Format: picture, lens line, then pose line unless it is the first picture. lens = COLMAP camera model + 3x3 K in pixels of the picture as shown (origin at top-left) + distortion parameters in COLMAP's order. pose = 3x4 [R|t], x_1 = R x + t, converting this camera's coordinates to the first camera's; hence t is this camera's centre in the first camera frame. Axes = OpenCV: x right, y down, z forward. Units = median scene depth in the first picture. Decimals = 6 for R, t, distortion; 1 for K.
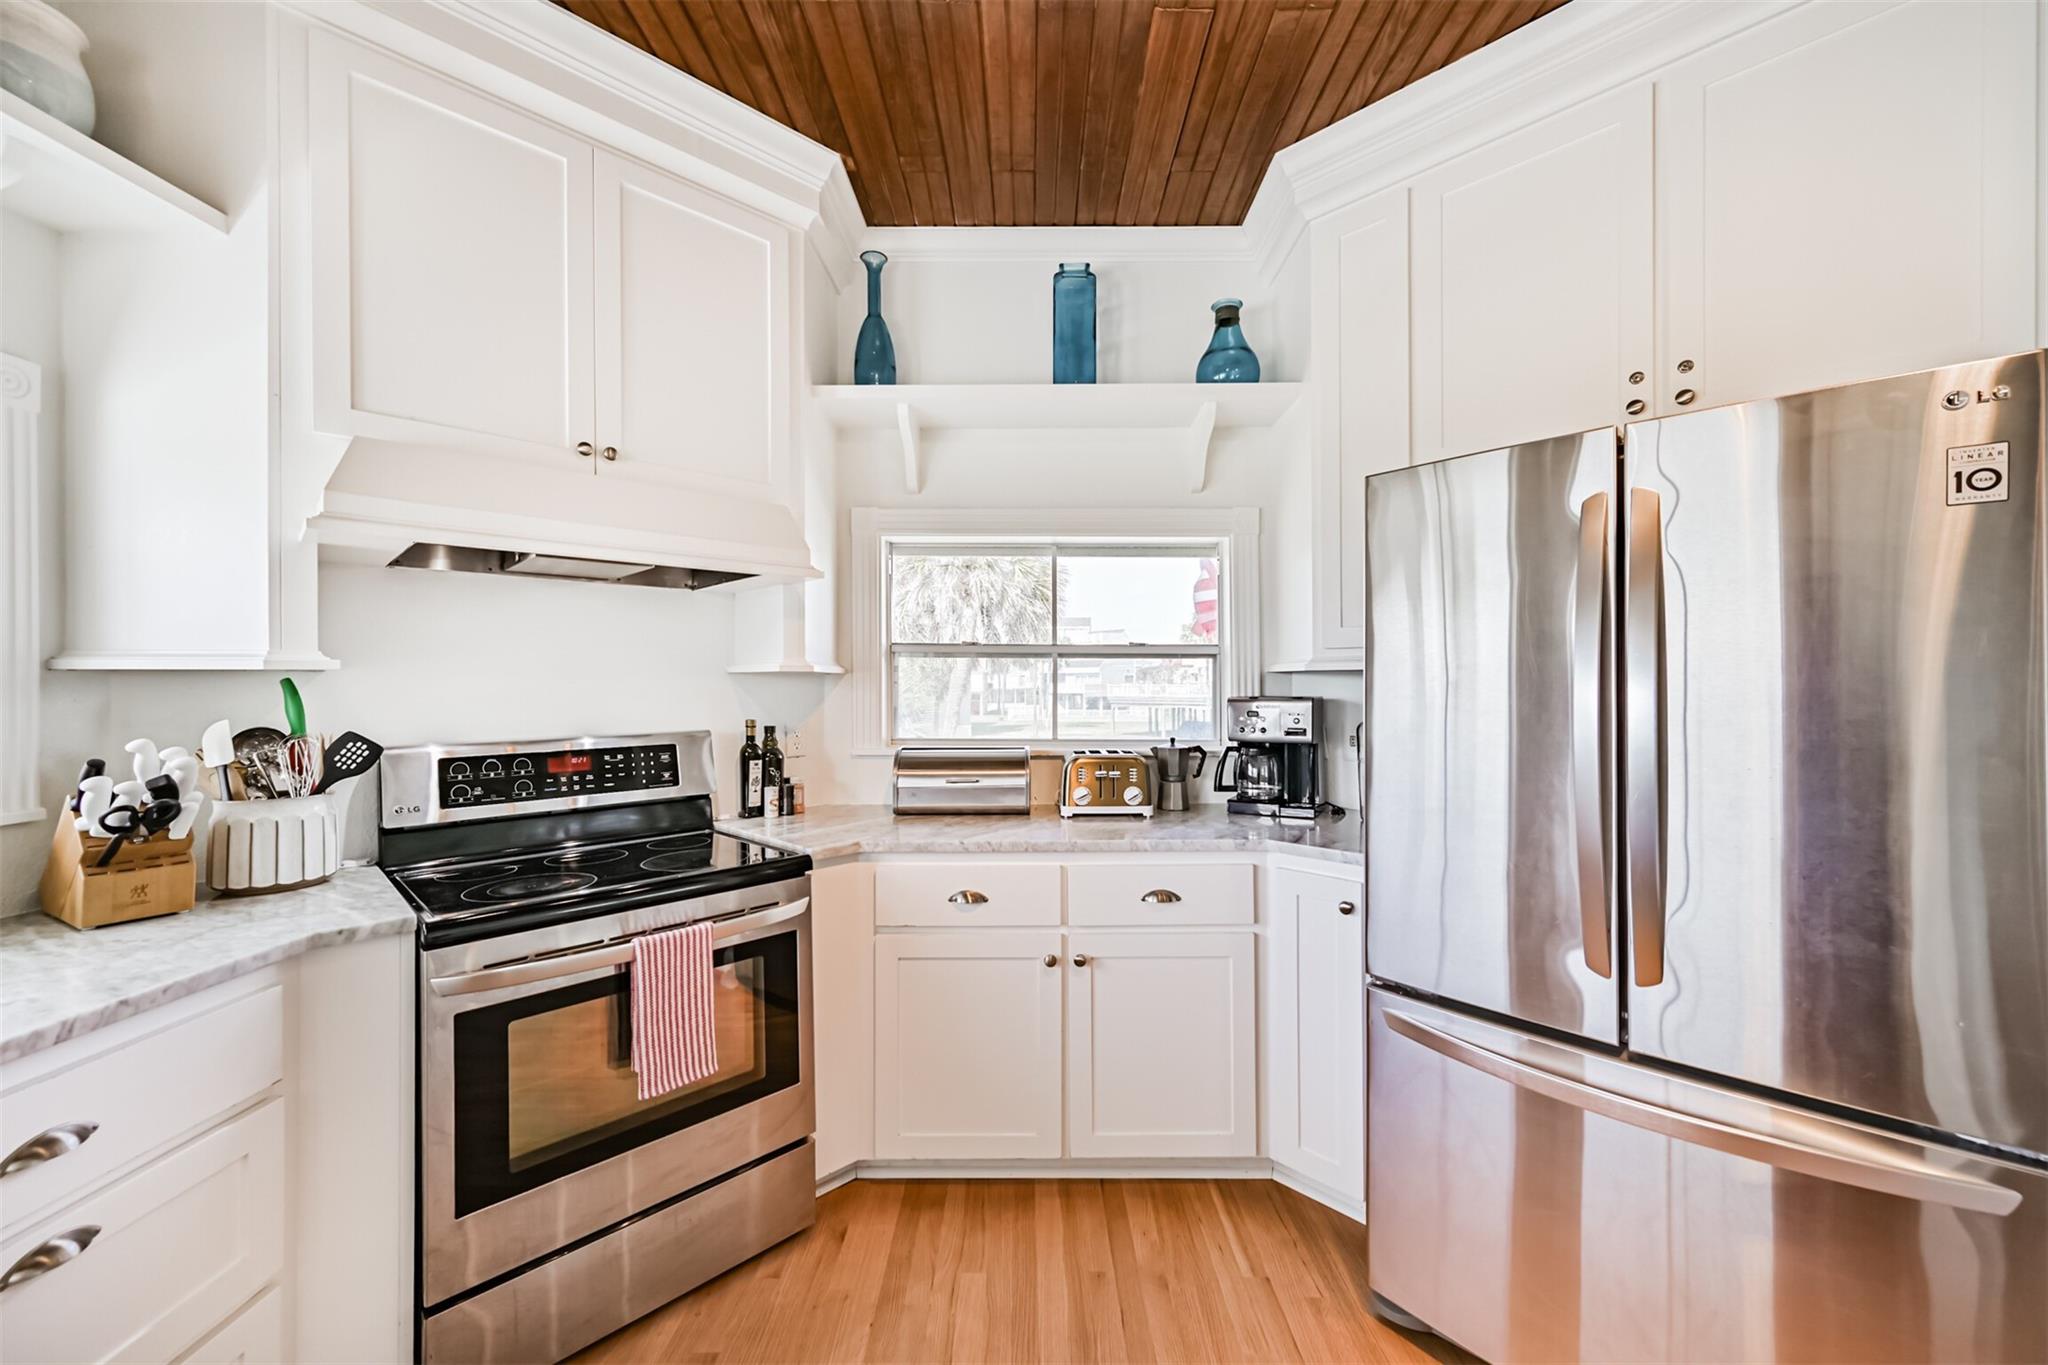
lens RADIAL K [[796.1, 0, 1037.6], [0, 796.1, 675.3], [0, 0, 1]] dist [0.001233, 0.000432]
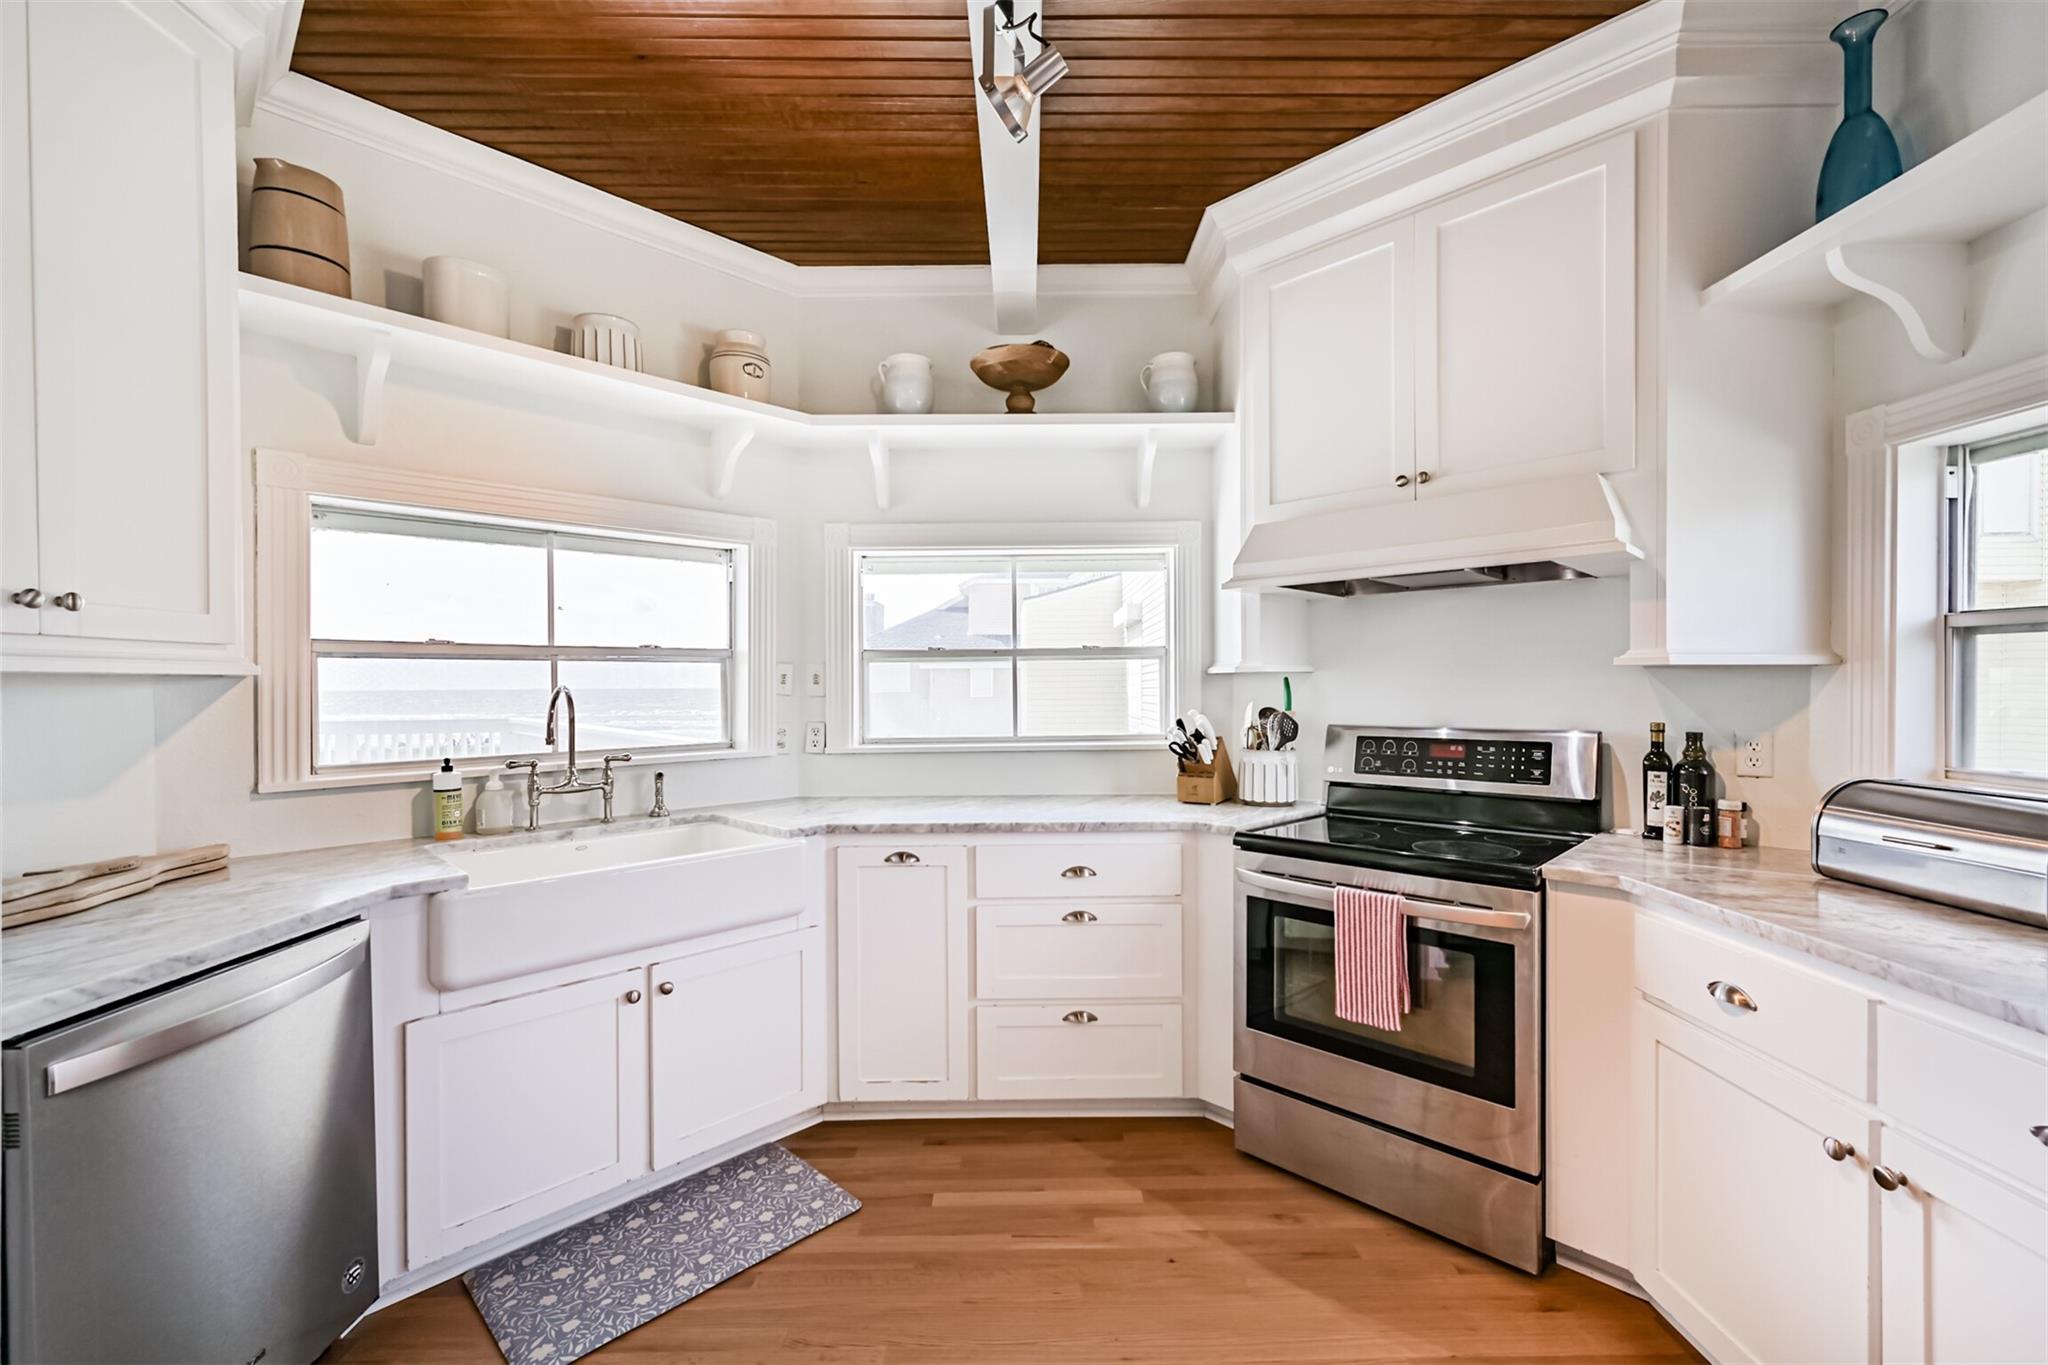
lens RADIAL K [[848.8, 0, 1030.7], [0, 848.8, 691.4], [0, 0, 1]] dist [-0.006750, 0.007442]
pose [[0.019189, 0.010435, -0.999761, 0.651642], [0.010613, 0.999887, 0.010640, 0.007725], [0.999760, -0.010815, 0.019076, 0.405888]]
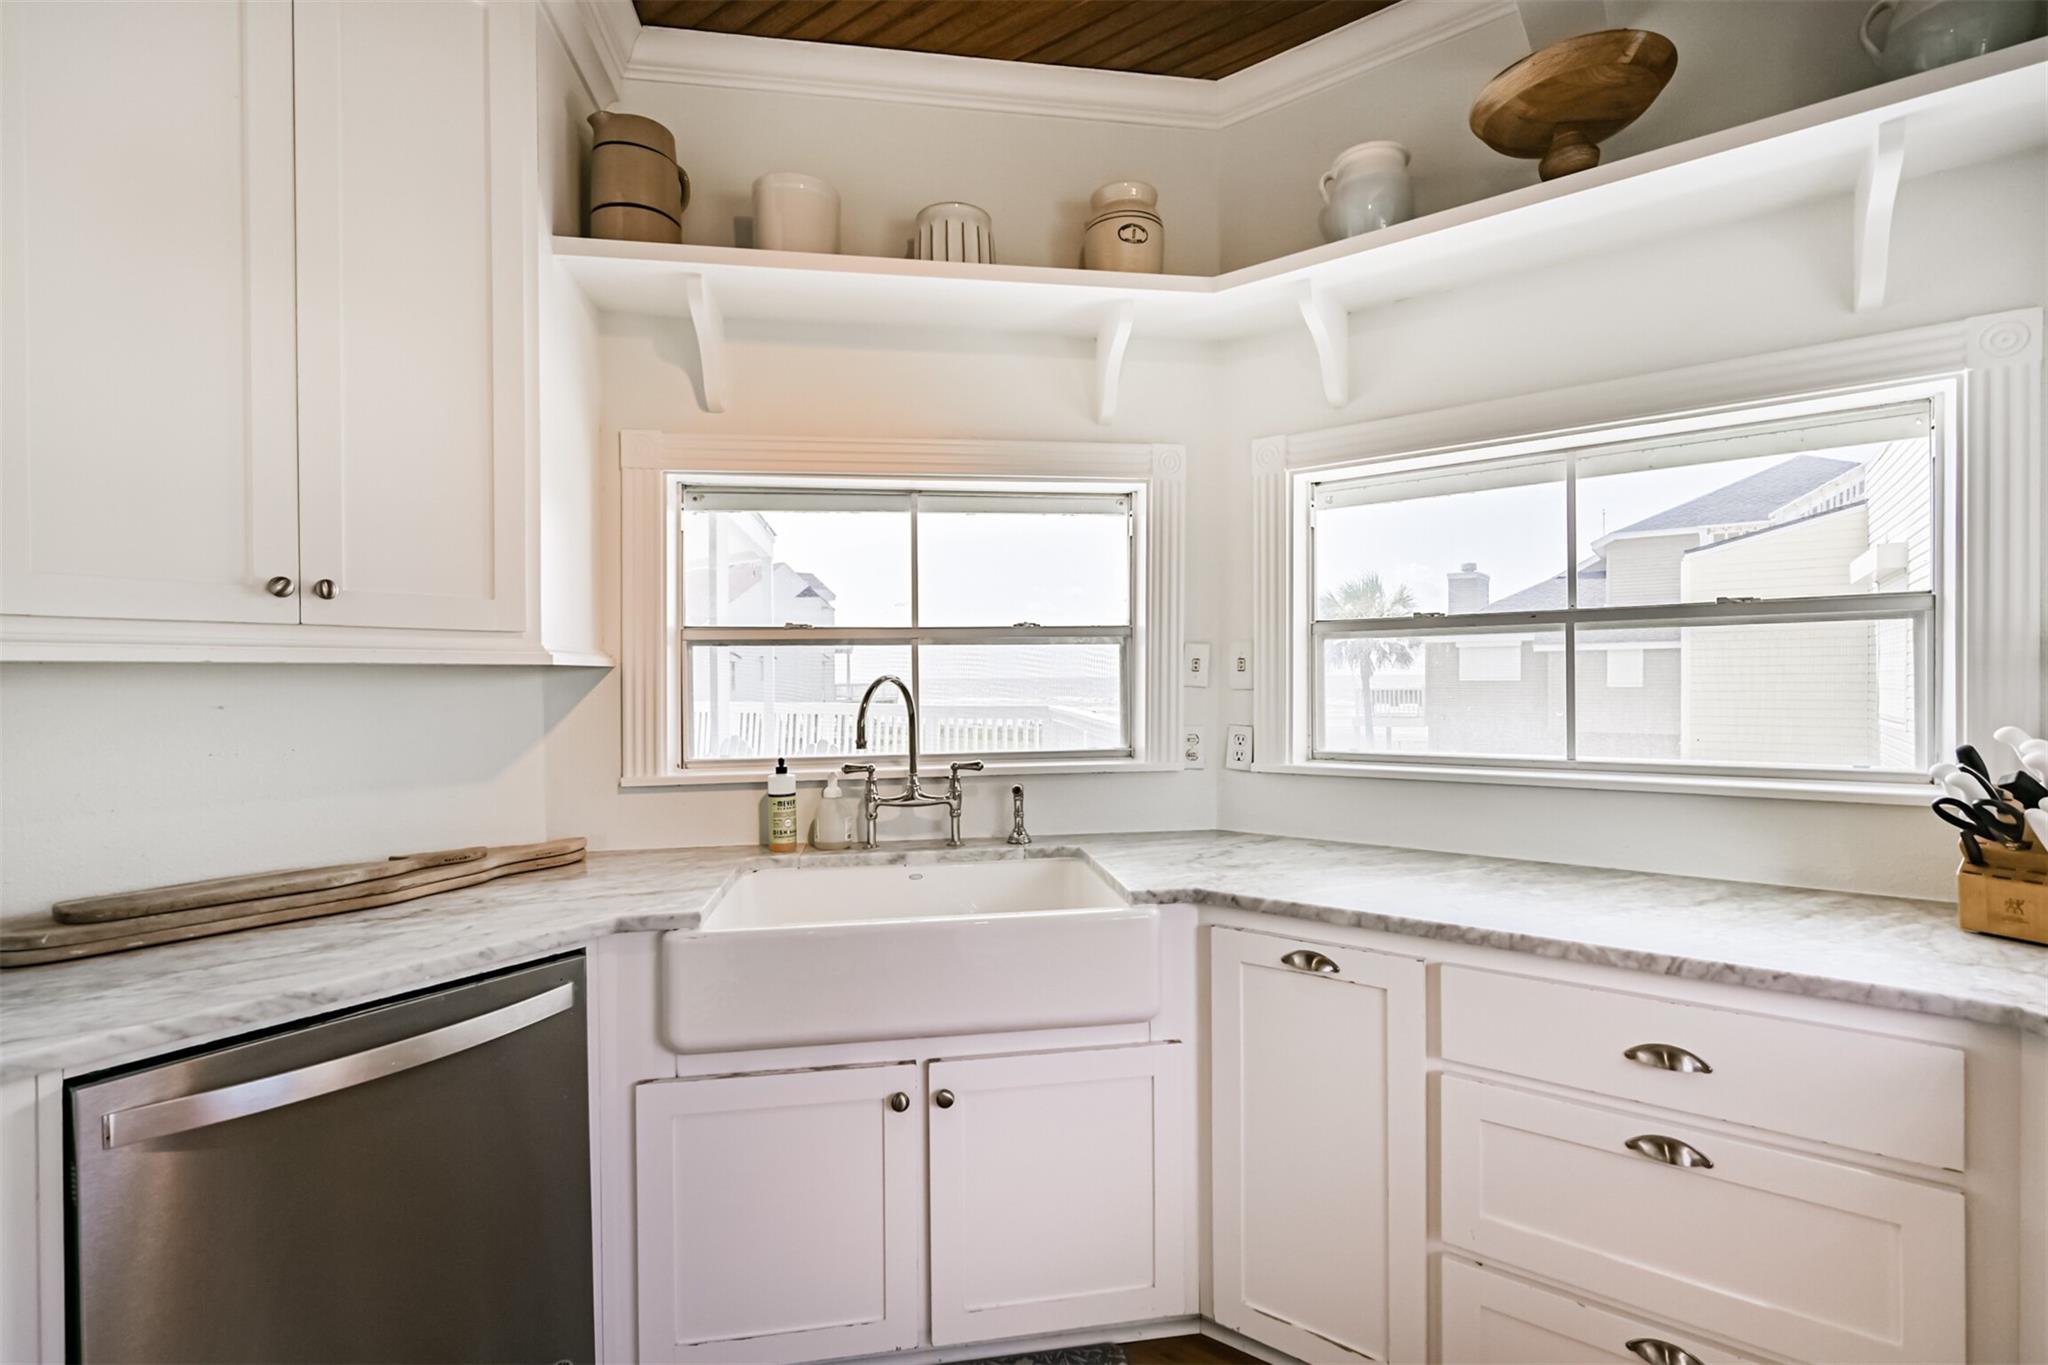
lens RADIAL K [[900.0, 0, 1051.6], [0, 900.0, 685.7], [0, 0, 1]] dist [-0.000207, -0.000129]
pose [[-0.576569, 0.016548, -0.816881, 0.171195], [0.013463, 0.999852, 0.010752, 0.009193], [0.816938, -0.004798, -0.576706, 0.512459]]
